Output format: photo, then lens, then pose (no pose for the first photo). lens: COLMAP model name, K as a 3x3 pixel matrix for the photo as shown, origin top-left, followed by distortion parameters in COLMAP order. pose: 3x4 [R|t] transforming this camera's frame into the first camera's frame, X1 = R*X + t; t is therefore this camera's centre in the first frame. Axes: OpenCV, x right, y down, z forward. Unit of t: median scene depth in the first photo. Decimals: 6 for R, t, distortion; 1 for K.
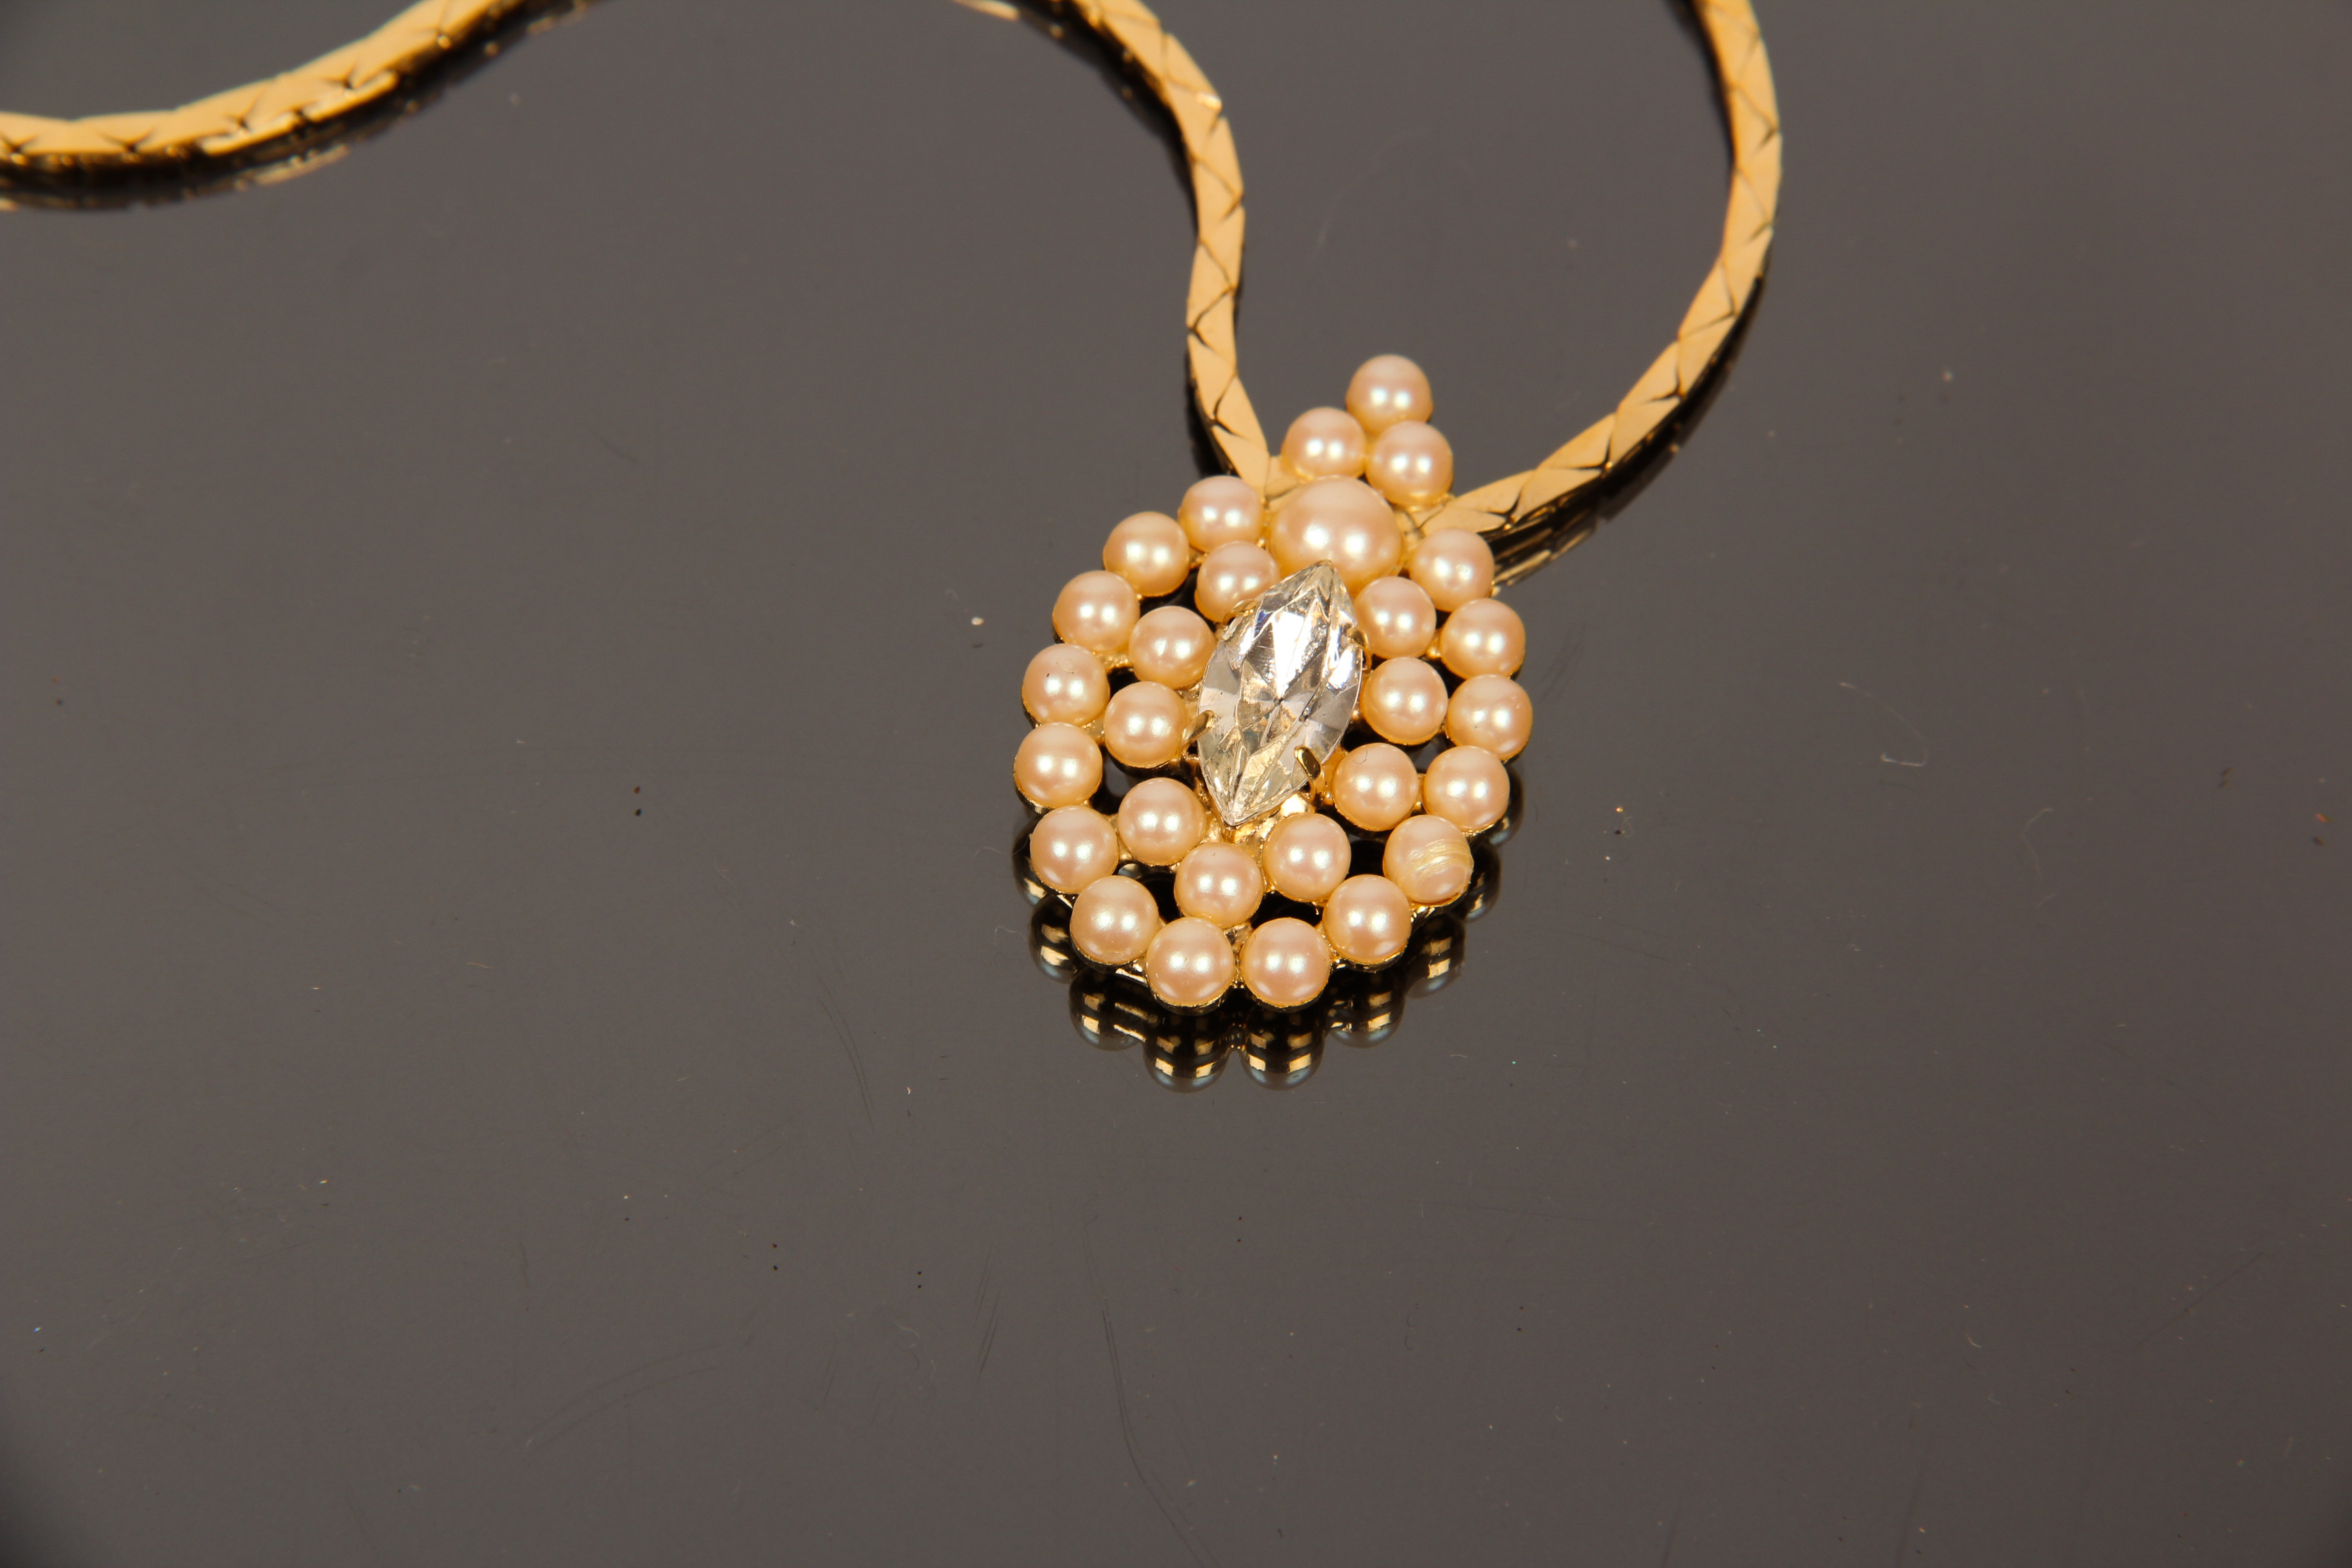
lens RADIAL K [[8711.5, 0, 1176.8], [0, 8711.5, 785.6], [0, 0, 1]] dist [0.285868, 0.000000]
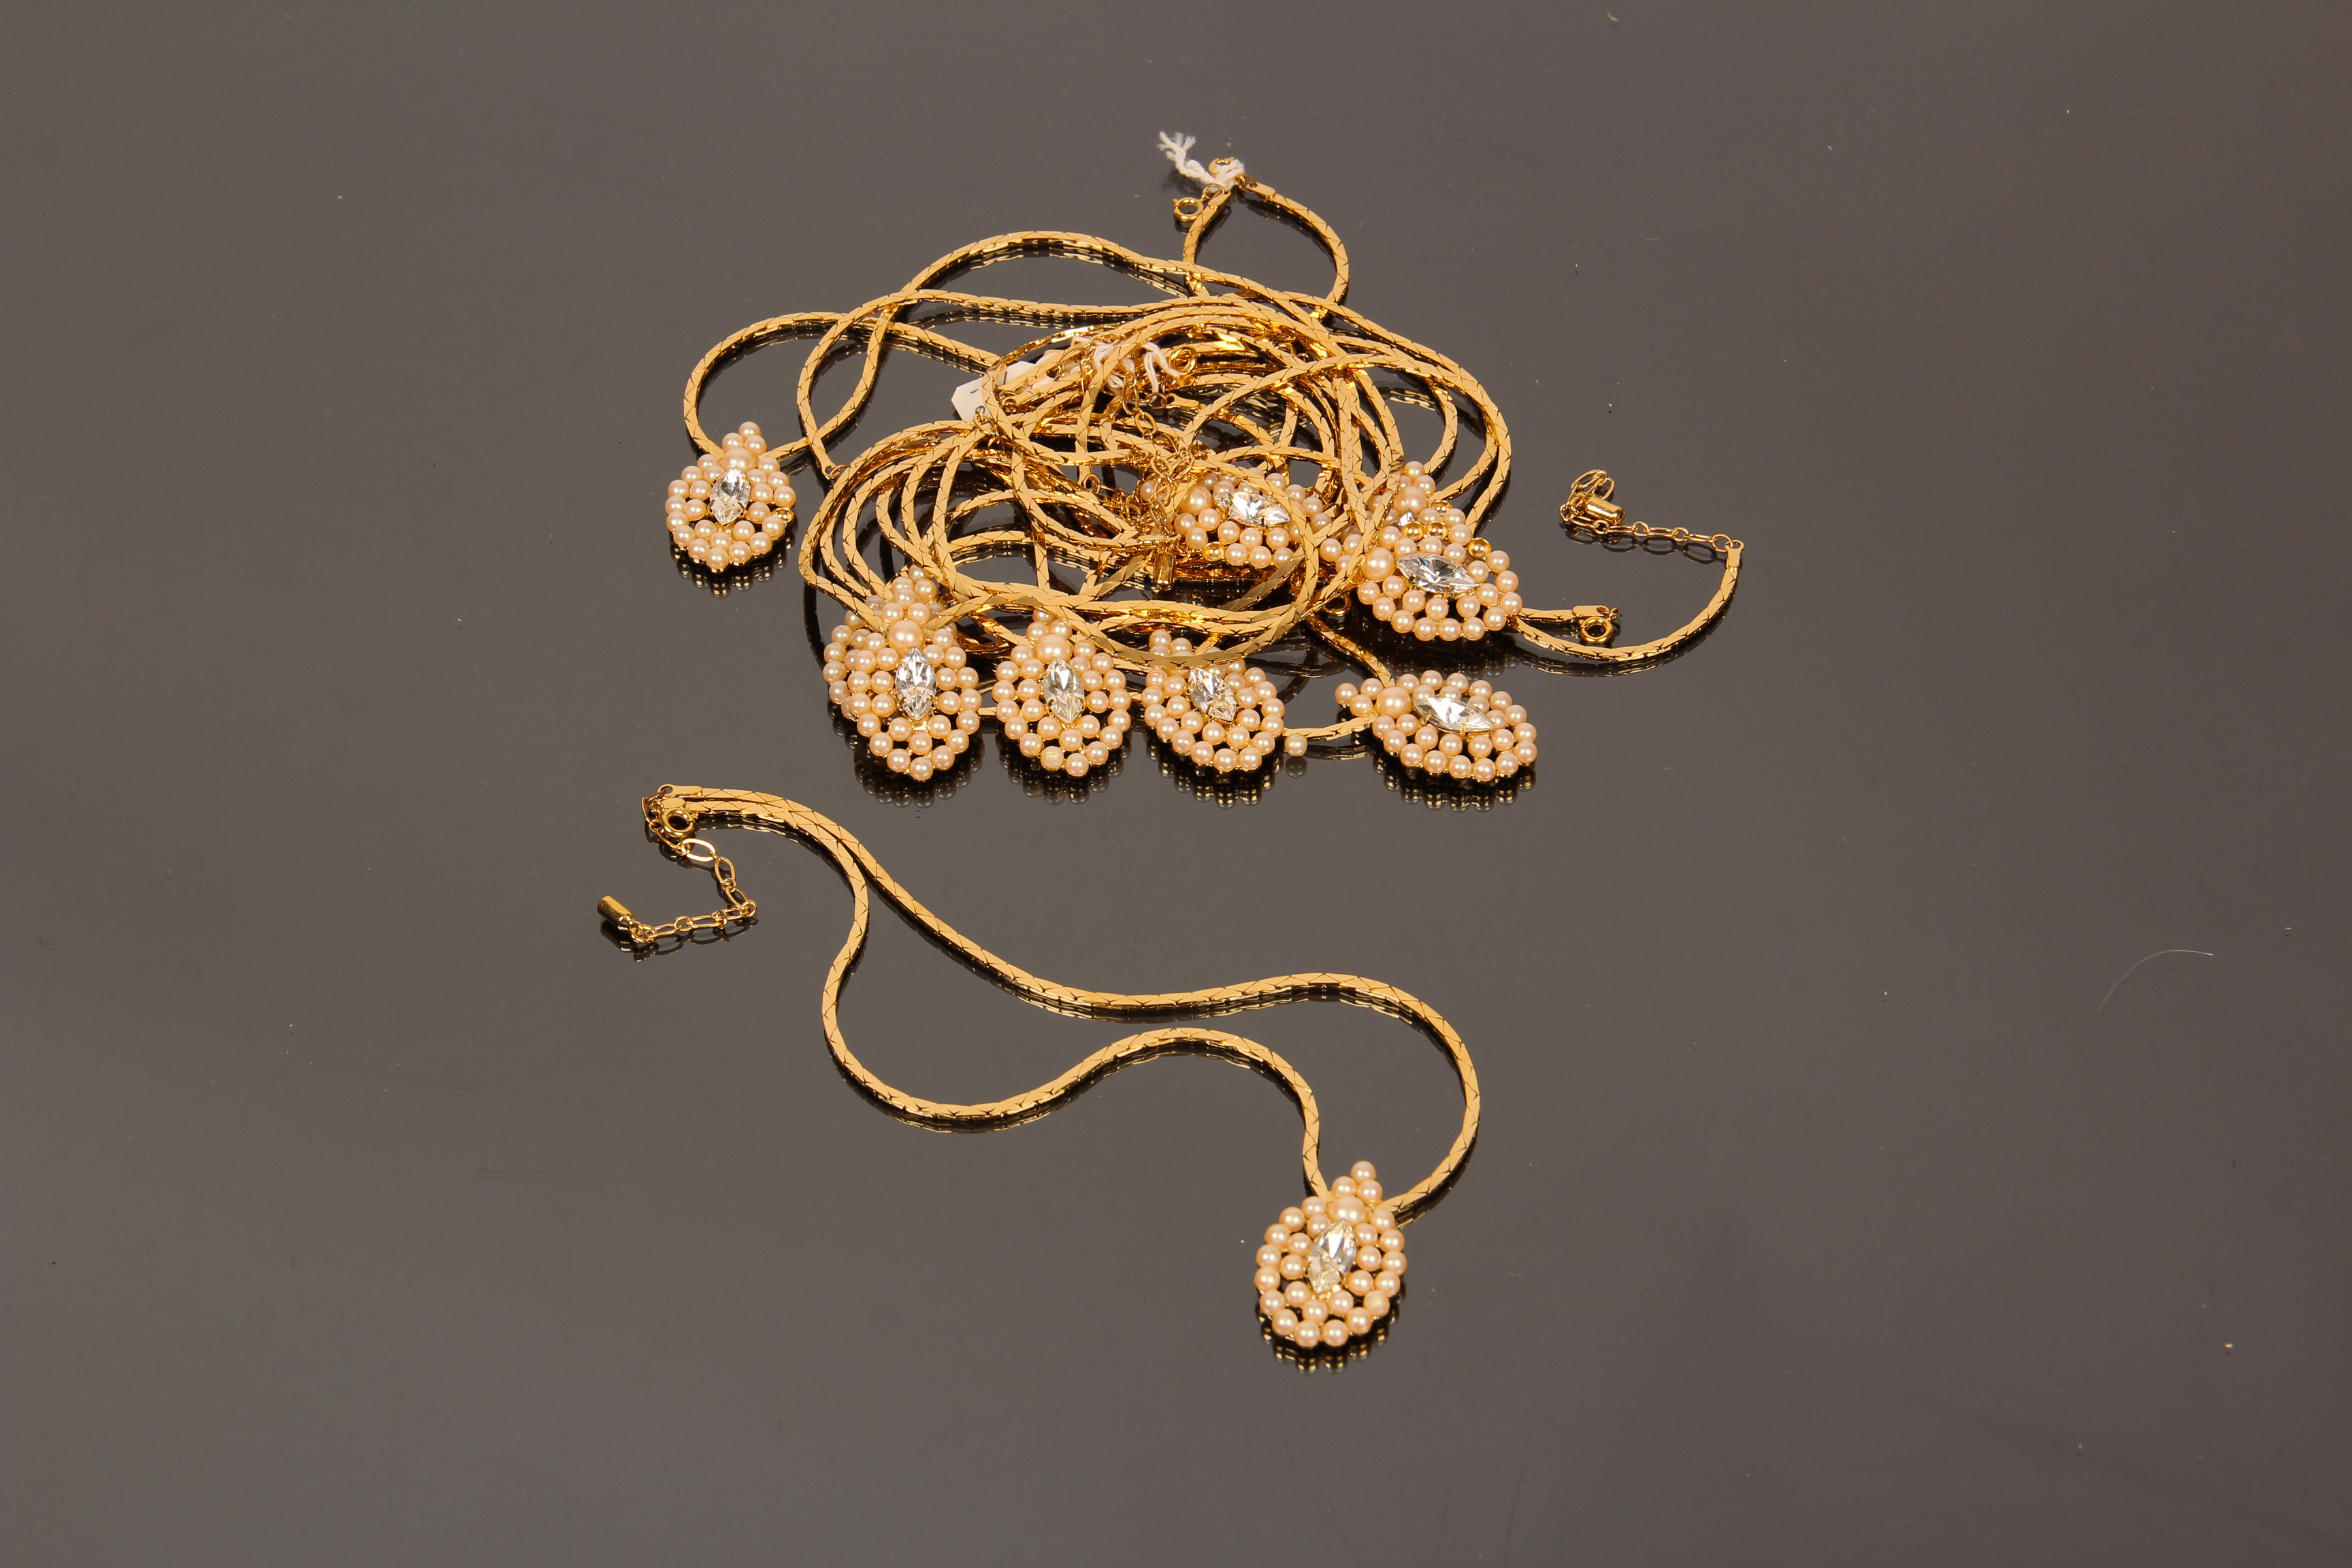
lens RADIAL K [[6987.9, 0, 1175.9], [0, 6987.9, 784.2], [0, 0, 1]] dist [-0.049988, 0.000000]
pose [[0.999131, -0.029849, -0.029096, 0.035653], [0.024680, 0.986126, -0.164154, 0.252278], [0.033592, 0.163294, 0.986005, -1.713907]]
